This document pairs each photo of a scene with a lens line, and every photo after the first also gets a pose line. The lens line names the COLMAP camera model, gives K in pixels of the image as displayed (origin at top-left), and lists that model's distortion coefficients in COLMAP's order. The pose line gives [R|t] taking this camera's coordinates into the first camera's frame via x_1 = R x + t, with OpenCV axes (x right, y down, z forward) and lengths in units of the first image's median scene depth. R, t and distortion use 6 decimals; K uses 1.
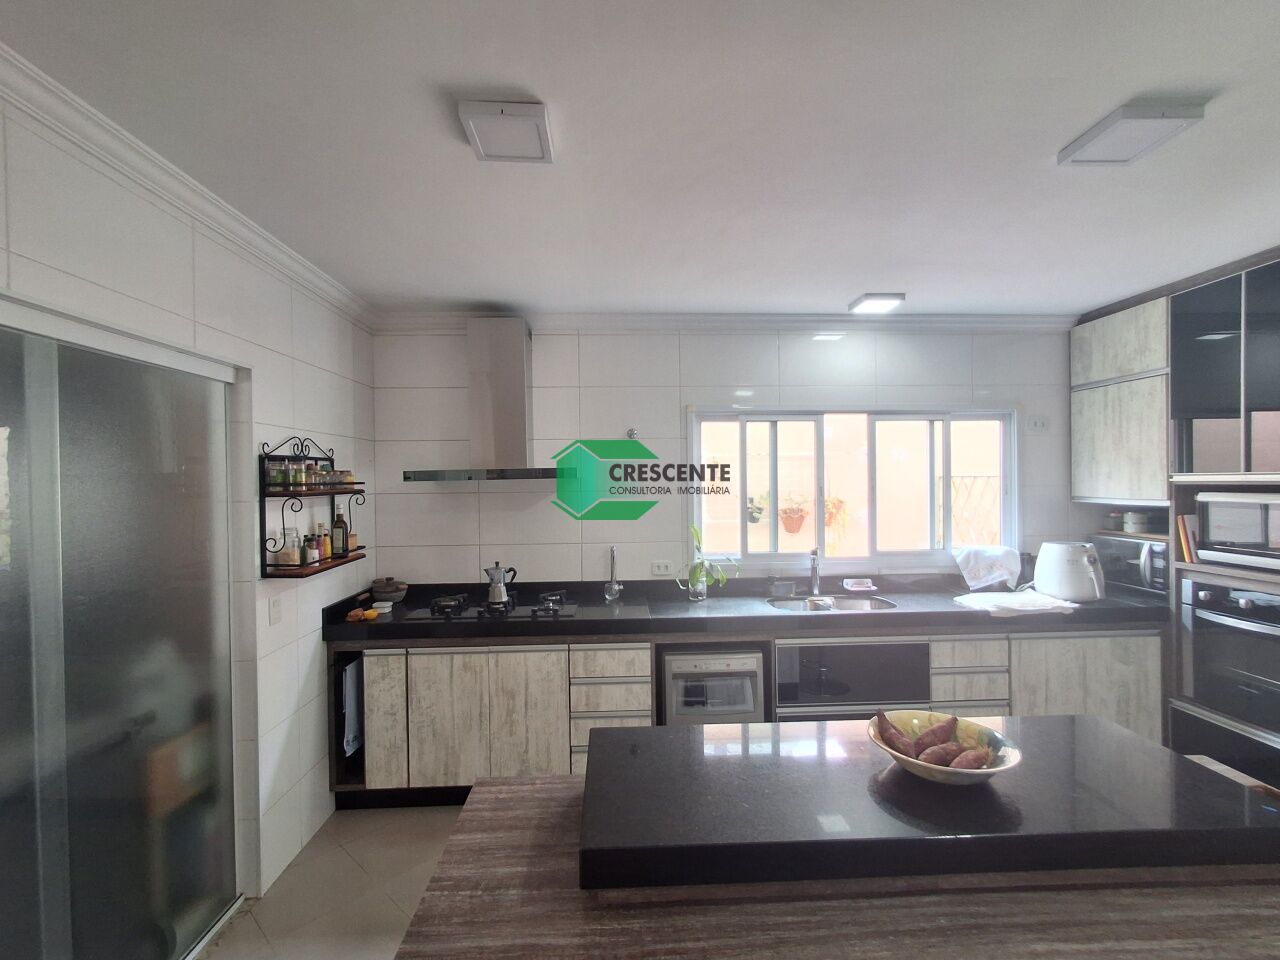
lens RADIAL K [[575.5, 0, 633.6], [0, 575.5, 483.6], [0, 0, 1]] dist [0.000736, -0.000120]
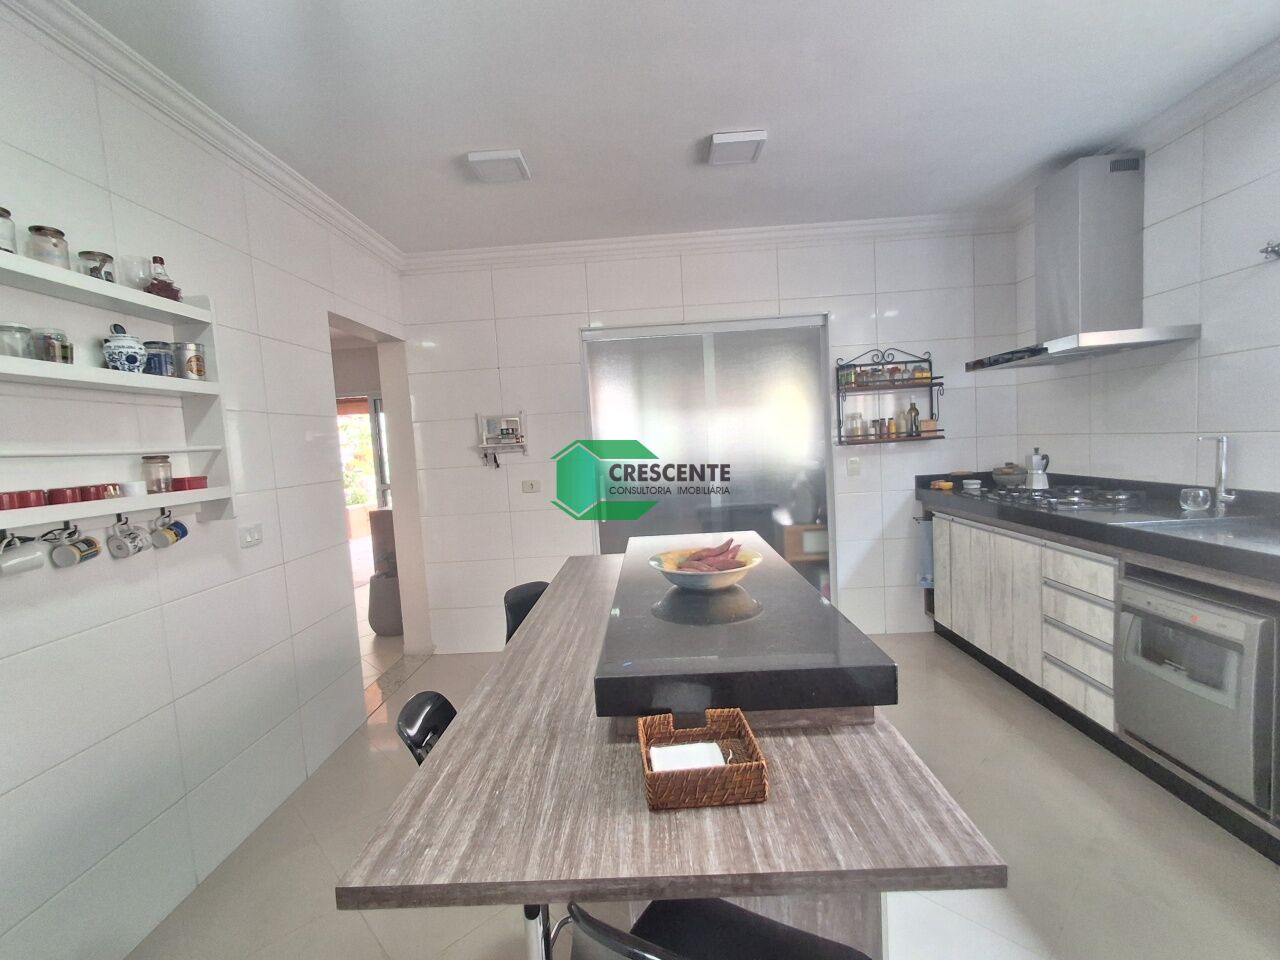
lens RADIAL K [[574.9, 0, 638.6], [0, 574.9, 484.4], [0, 0, 1]] dist [0.005562, 0.000029]
pose [[-0.062056, 0.093885, -0.993647, 0.769002], [0.050732, 0.994576, 0.090804, 0.078849], [0.996782, -0.044775, -0.066483, 0.420751]]
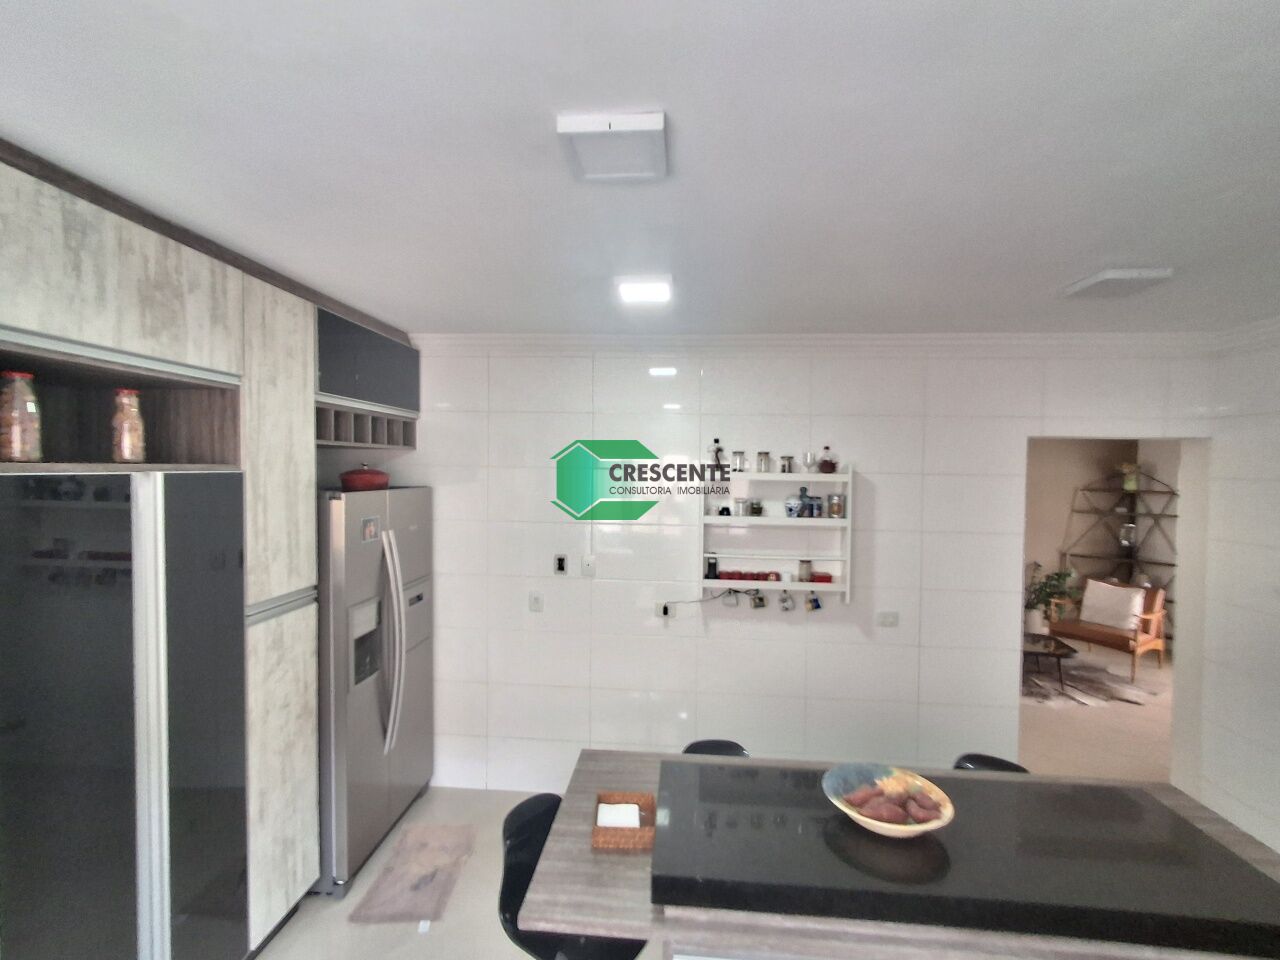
lens RADIAL K [[589.2, 0, 621.8], [0, 589.2, 482.7], [0, 0, 1]] dist [0.000240, 0.000213]
pose [[-0.988368, -0.001355, 0.152074, 0.408410], [0.003971, 0.999389, 0.034713, -0.090014], [-0.152029, 0.034913, -0.987759, 0.959347]]
